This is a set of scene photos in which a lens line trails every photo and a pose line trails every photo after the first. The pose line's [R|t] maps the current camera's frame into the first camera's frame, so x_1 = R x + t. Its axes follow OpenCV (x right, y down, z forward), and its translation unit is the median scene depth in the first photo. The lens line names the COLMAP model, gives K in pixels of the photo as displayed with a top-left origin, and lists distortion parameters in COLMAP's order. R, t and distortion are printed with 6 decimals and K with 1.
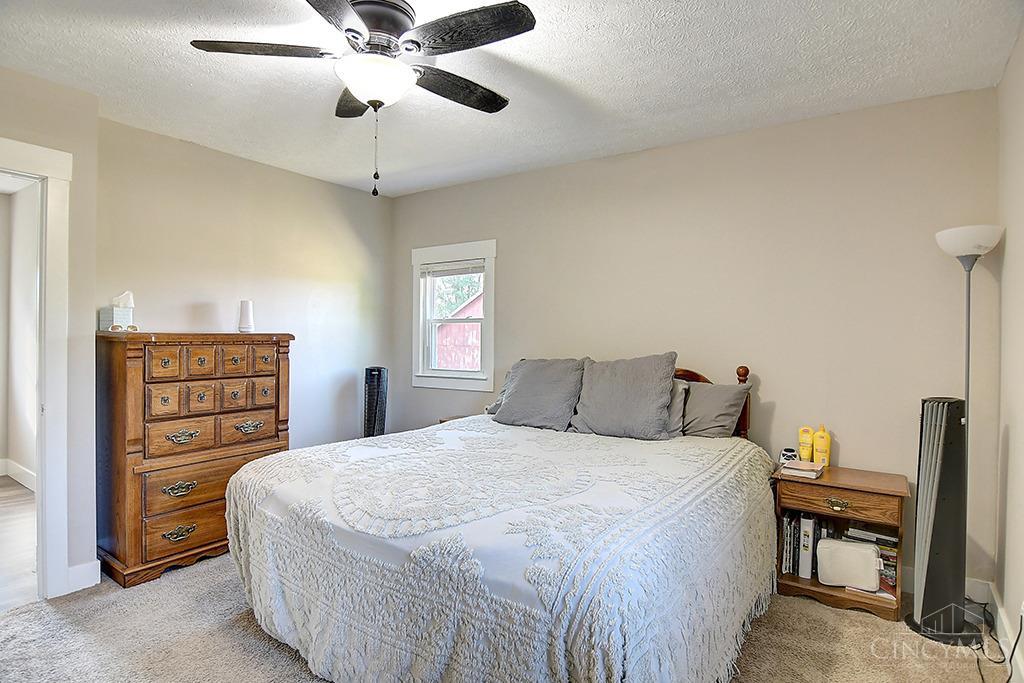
lens RADIAL K [[547.2, 0, 511.7], [0, 547.2, 344.2], [0, 0, 1]] dist [-0.003097, -0.000136]
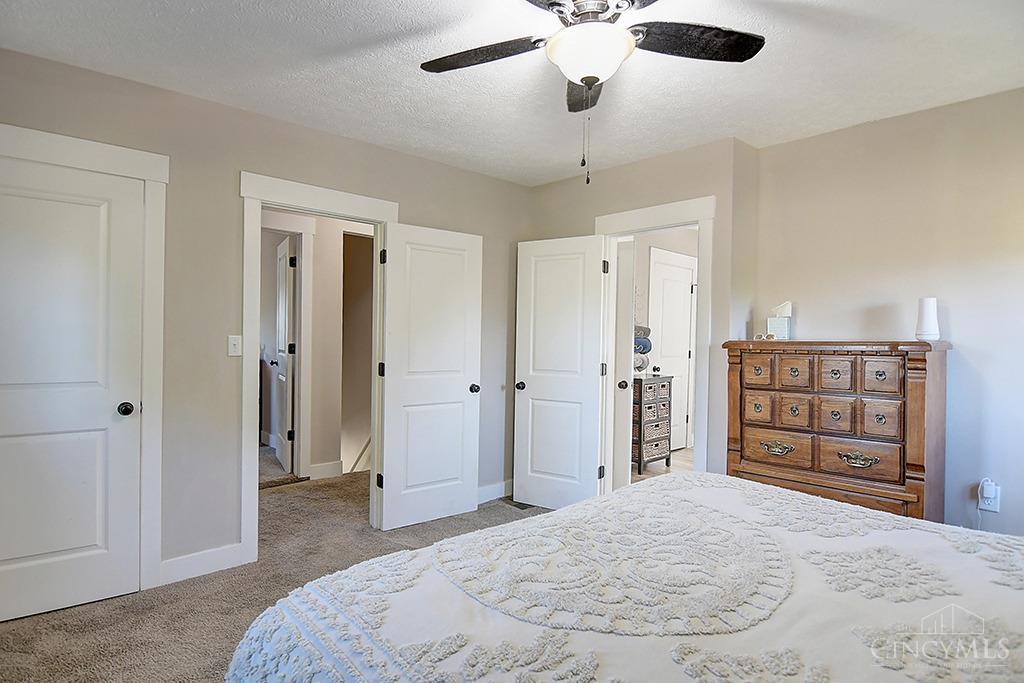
lens RADIAL K [[547.2, 0, 510.1], [0, 547.2, 340.9], [0, 0, 1]] dist [-0.003097, -0.000136]
pose [[-0.220168, -0.005018, -0.975449, 0.439112], [-0.022141, 0.999755, -0.000145, -0.009613], [0.975211, 0.021566, -0.220225, 0.735905]]
